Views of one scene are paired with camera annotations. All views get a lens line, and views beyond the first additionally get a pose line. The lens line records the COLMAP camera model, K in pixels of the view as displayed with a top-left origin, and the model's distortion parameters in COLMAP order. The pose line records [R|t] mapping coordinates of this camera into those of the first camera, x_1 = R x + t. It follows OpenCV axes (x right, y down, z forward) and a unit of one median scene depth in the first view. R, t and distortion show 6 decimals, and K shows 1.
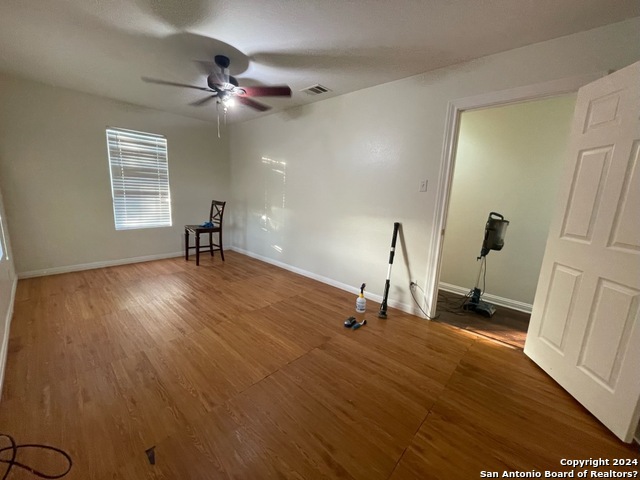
lens RADIAL K [[255.9, 0, 309.9], [0, 255.9, 239.3], [0, 0, 1]] dist [0.000085, -0.000076]
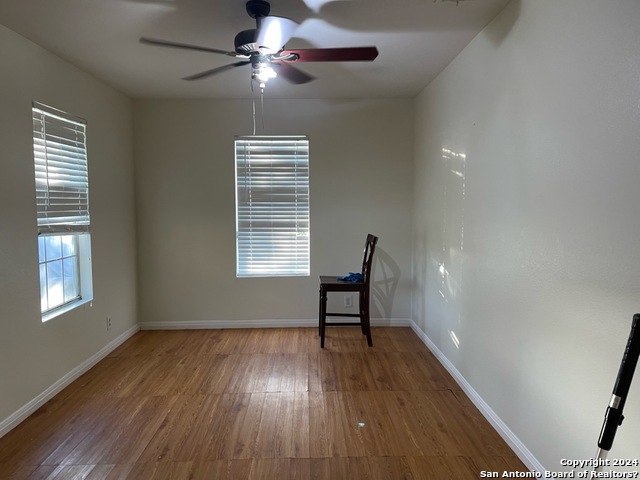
lens RADIAL K [[476.0, 0, 320.9], [0, 476.0, 241.6], [0, 0, 1]] dist [0.050060, -0.007885]
pose [[0.707505, 0.006635, -0.706677, 0.314648], [-0.091926, 0.992324, -0.082717, -0.044347], [0.700704, 0.123484, 0.702685, 0.215985]]
